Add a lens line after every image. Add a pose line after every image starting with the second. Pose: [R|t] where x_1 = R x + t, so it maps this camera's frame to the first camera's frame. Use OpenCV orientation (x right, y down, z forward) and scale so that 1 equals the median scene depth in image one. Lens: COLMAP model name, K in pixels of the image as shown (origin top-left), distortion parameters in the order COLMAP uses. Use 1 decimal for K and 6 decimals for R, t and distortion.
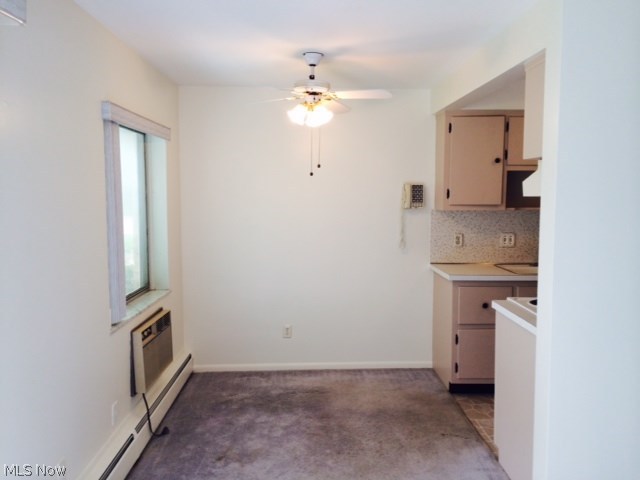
lens RADIAL K [[554.7, 0, 320.1], [0, 554.7, 241.5], [0, 0, 1]] dist [0.052504, 0.004235]
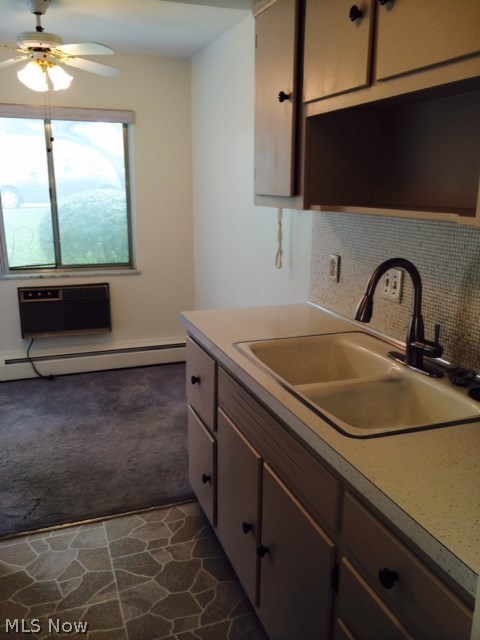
lens RADIAL K [[554.7, 0, 239.3], [0, 554.7, 318.1], [0, 0, 1]] dist [0.052504, 0.004235]
pose [[0.323992, 0.236244, -0.916089, 0.729447], [-0.094116, 0.971565, 0.217264, -0.062718], [0.941367, 0.015827, 0.337013, 0.776270]]
